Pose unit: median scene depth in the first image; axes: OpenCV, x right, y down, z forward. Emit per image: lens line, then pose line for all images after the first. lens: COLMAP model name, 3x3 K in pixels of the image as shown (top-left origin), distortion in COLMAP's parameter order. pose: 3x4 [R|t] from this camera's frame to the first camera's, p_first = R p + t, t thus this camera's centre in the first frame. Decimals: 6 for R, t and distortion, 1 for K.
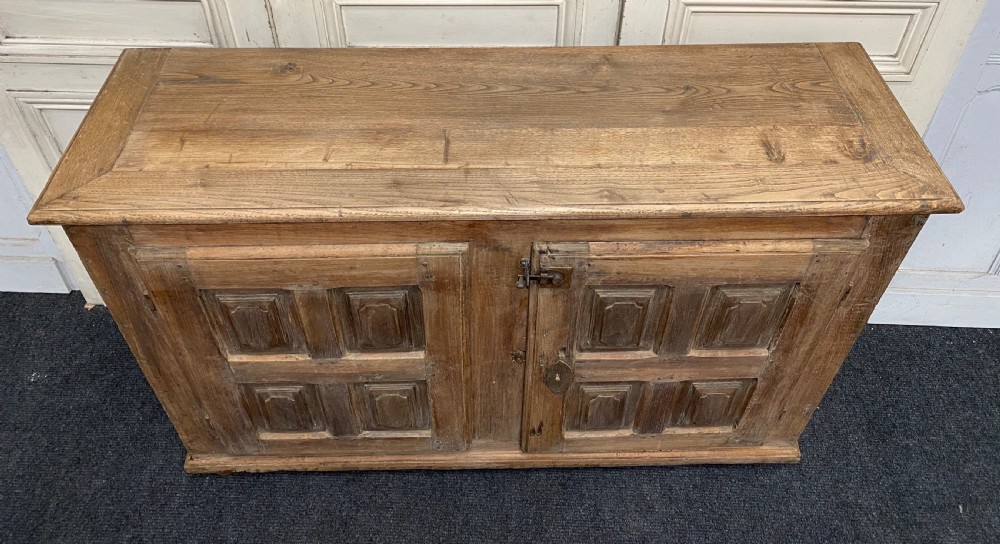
lens RADIAL K [[764.5, 0, 501.7], [0, 764.5, 164.7], [0, 0, 1]] dist [0.027277, -0.022670]
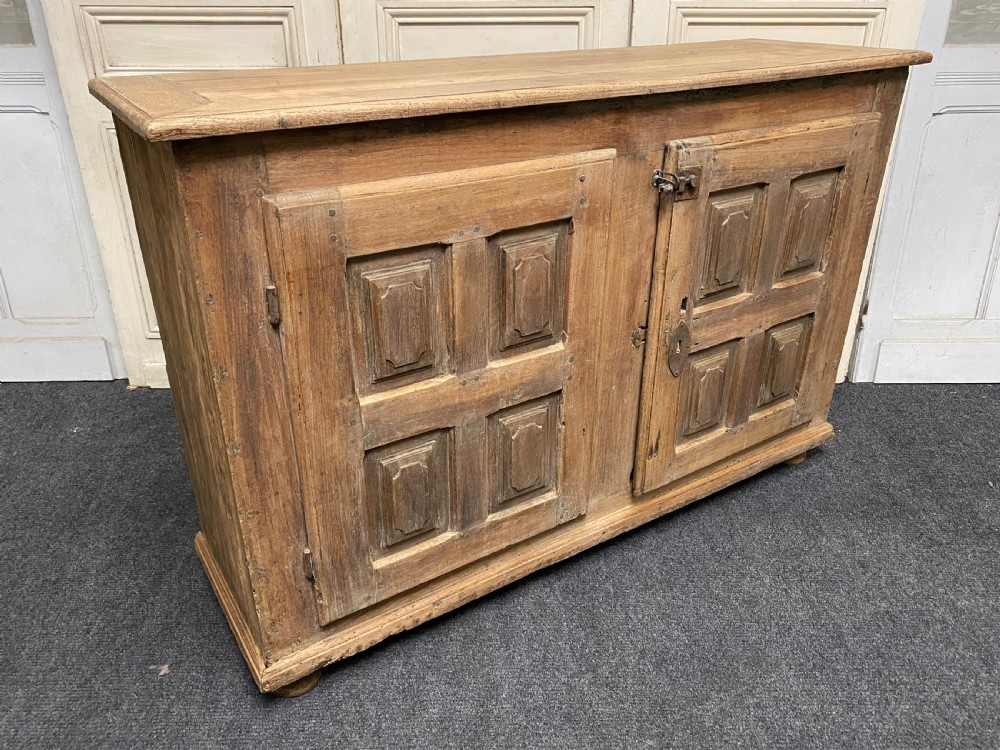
lens RADIAL K [[764.6, 0, 501.2], [0, 764.6, 376.5], [0, 0, 1]] dist [0.014005, -0.003205]
pose [[0.856530, -0.248124, 0.452538, -0.608917], [0.360075, 0.915478, -0.179572, 0.442465], [-0.369733, 0.316757, 0.873478, 0.293288]]
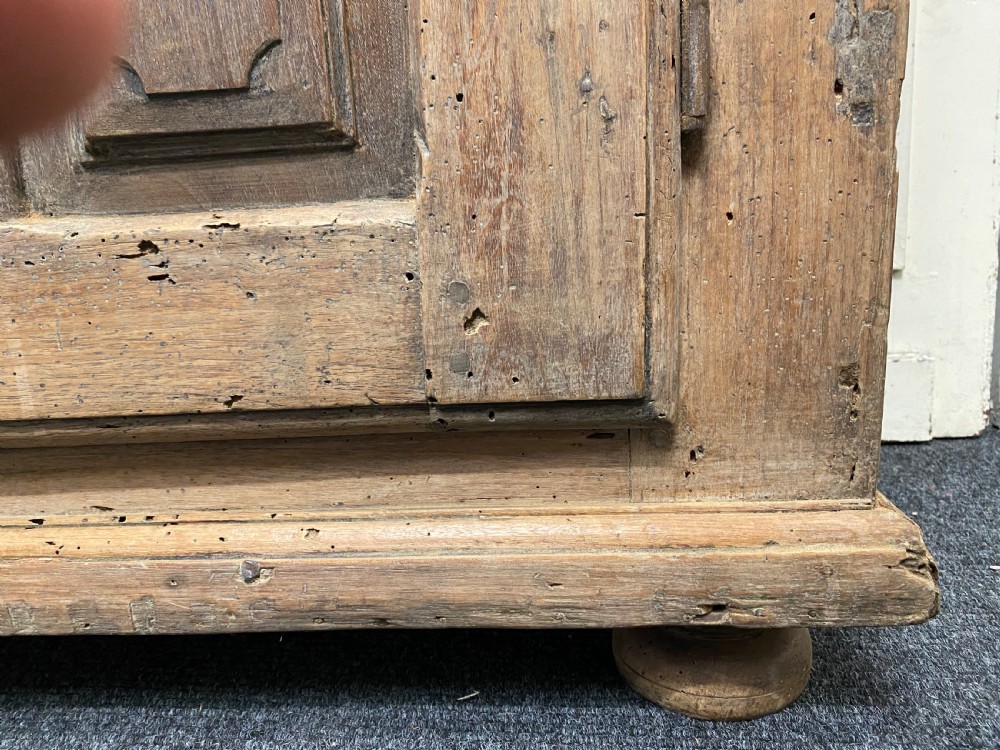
lens RADIAL K [[764.6, 0, 502.6], [0, 764.6, 365.8], [0, 0, 1]] dist [0.014005, -0.003205]
pose [[0.994846, -0.036550, -0.094576, 0.411748], [-0.018794, 0.850131, -0.526236, 0.567896], [0.099636, 0.525302, 0.845063, 1.088169]]
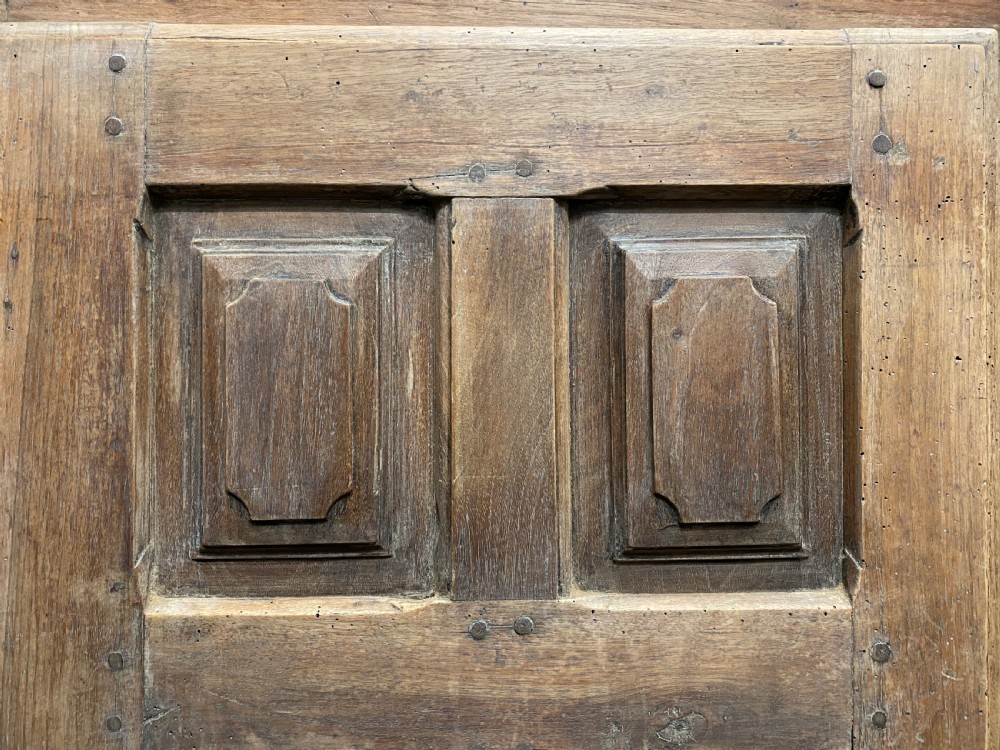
lens RADIAL K [[764.6, 0, 495.9], [0, 764.6, 374.4], [0, 0, 1]] dist [0.014005, -0.003205]
pose [[0.999810, -0.019422, 0.001418, -0.245014], [0.014956, 0.719198, -0.694644, 0.410004], [0.012471, 0.694534, 0.719352, 0.793593]]
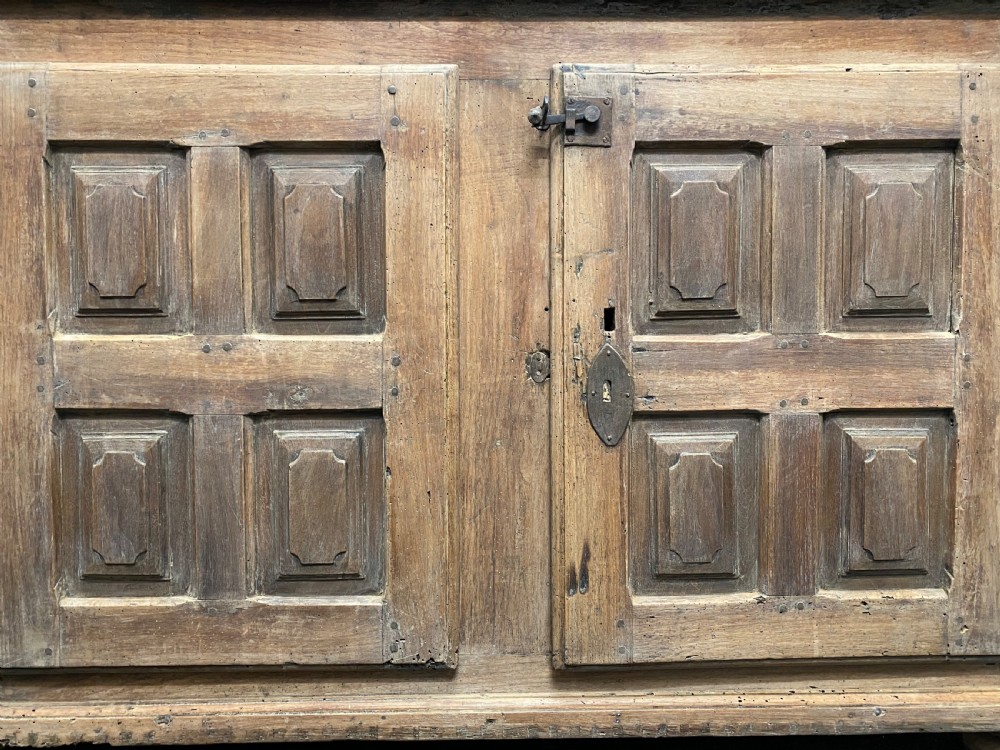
lens RADIAL K [[764.6, 0, 497.0], [0, 764.6, 377.4], [0, 0, 1]] dist [0.014005, -0.003205]
pose [[0.999849, -0.016249, -0.006236, -0.007805], [0.008236, 0.757370, -0.652934, 0.714204], [0.015333, 0.652784, 0.757389, 0.607475]]
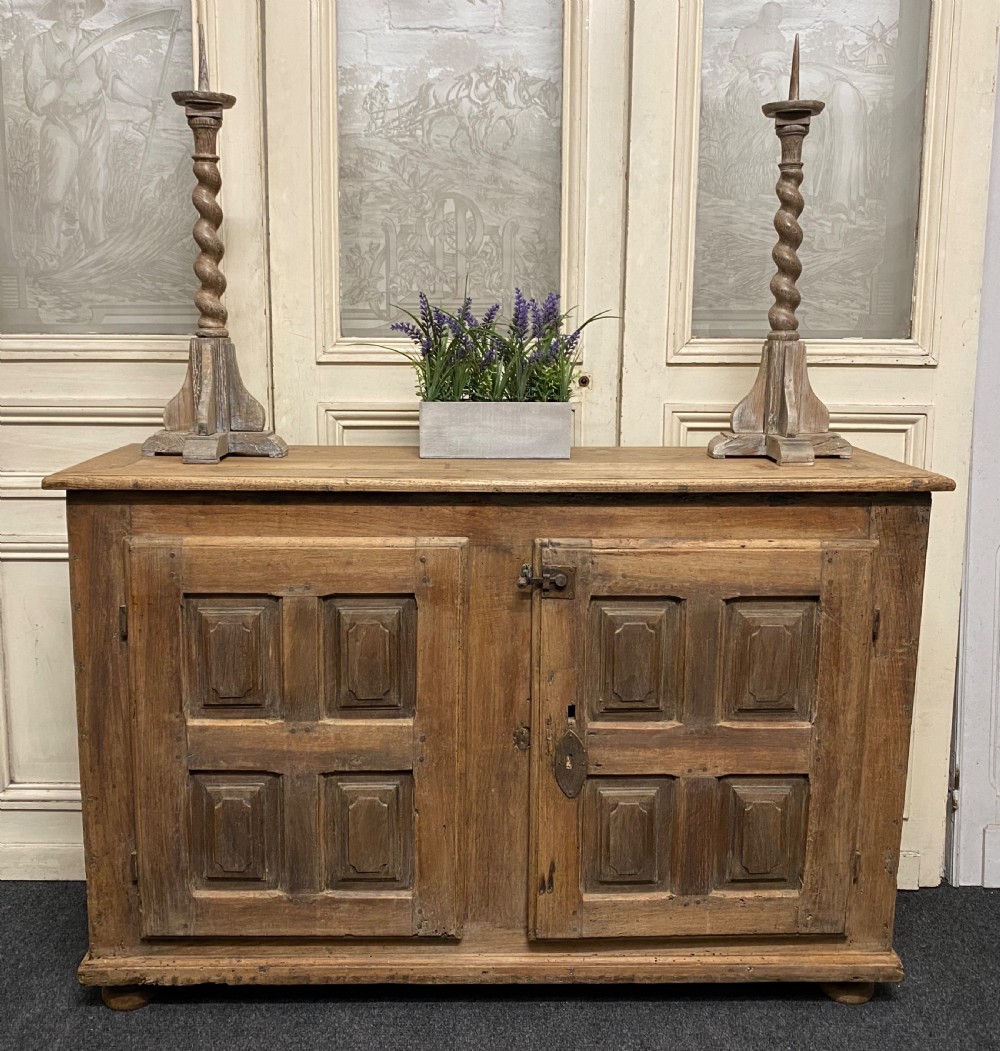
lens RADIAL K [[1107.6, 0, 495.4], [0, 1107.6, 524.8], [0, 0, 1]] dist [0.020157, 0.000000]
pose [[0.999999, -0.001147, -0.001039, -0.007014], [0.000399, 0.839872, -0.542784, 0.794553], [0.001495, 0.542783, 0.839872, -0.186359]]
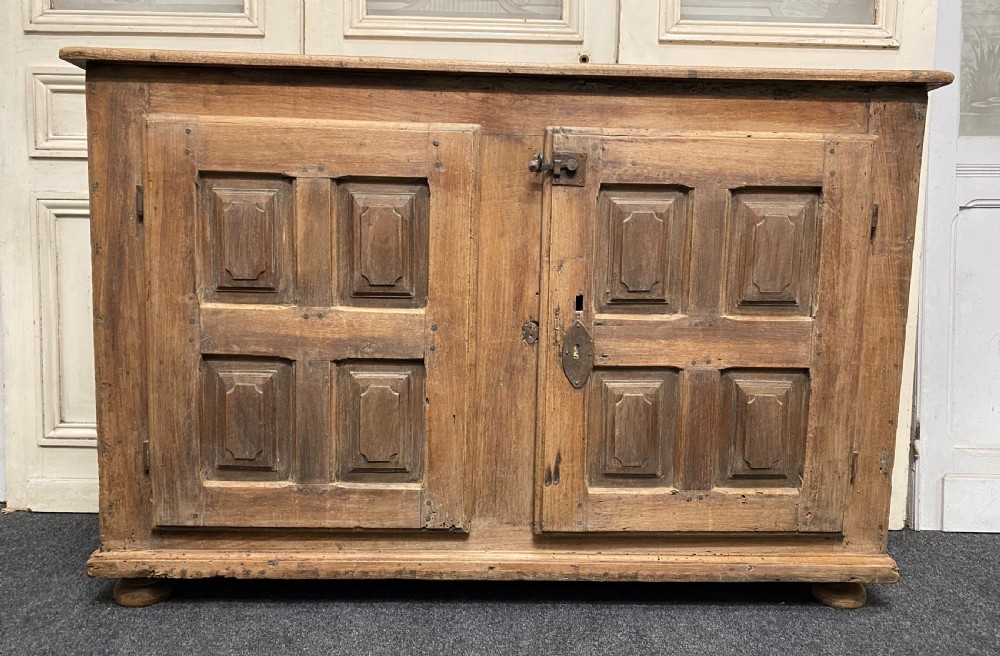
lens RADIAL K [[784.6, 0, 503.5], [0, 784.6, 337.3], [0, 0, 1]] dist [0.042313, -0.045290]
pose [[0.999859, 0.010560, 0.013057, -0.023043], [-0.000698, 0.803009, -0.595966, 0.872615], [-0.016778, 0.595873, 0.802903, 0.309384]]
